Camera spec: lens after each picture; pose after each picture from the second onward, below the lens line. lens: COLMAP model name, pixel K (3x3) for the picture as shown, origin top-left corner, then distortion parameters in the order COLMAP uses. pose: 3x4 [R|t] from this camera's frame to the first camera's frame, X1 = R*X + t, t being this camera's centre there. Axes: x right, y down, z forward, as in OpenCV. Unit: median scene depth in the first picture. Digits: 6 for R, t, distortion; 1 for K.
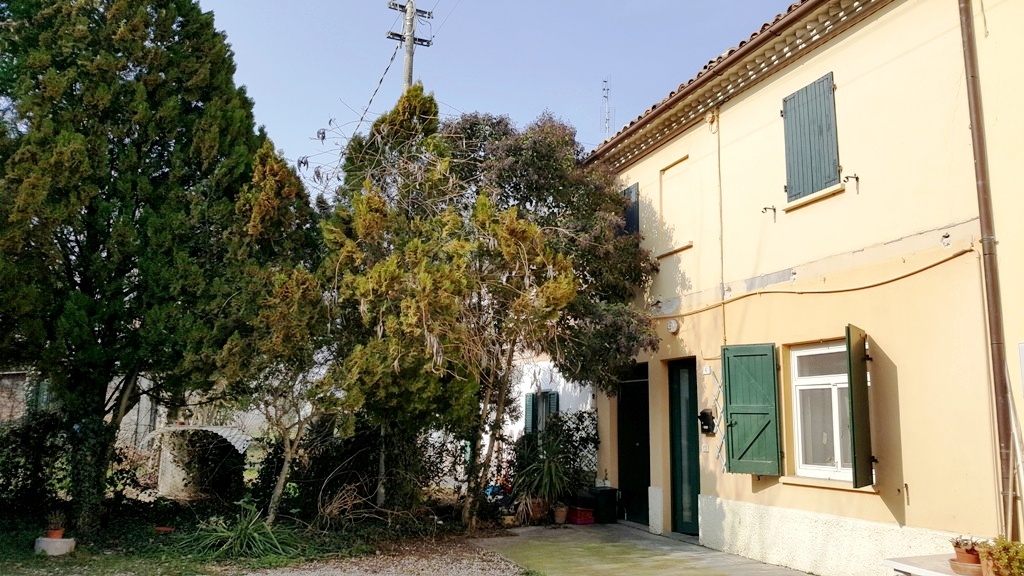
lens RADIAL K [[772.2, 0, 492.3], [0, 772.2, 282.0], [0, 0, 1]] dist [0.096481, -0.227537]
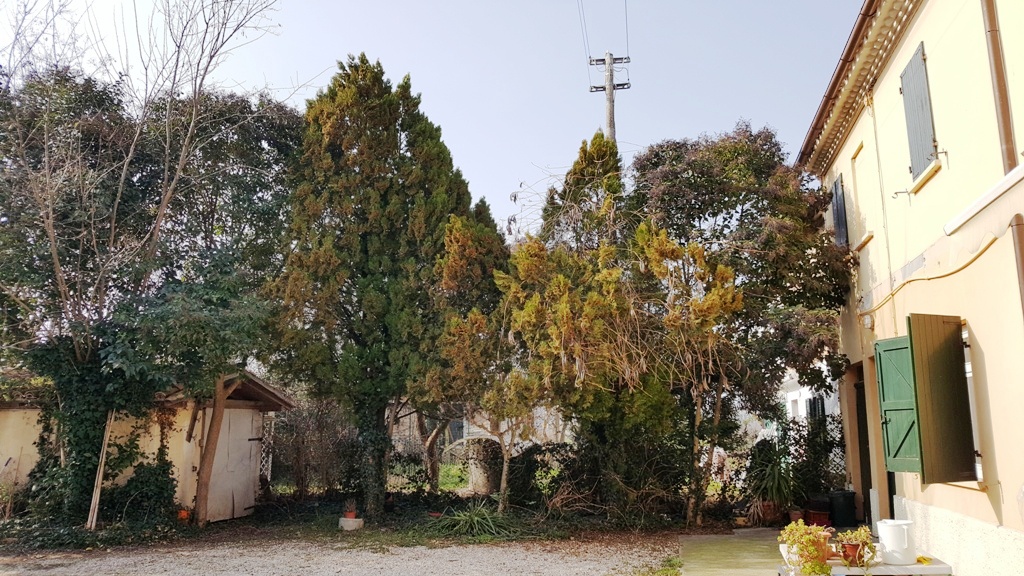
lens RADIAL K [[772.2, 0, 492.3], [0, 772.2, 282.0], [0, 0, 1]] dist [0.096481, -0.227537]
pose [[0.840295, -0.127481, -0.526927, 0.424456], [0.120268, 0.991575, -0.048103, -0.000181], [0.528620, -0.022951, 0.848548, -0.065223]]
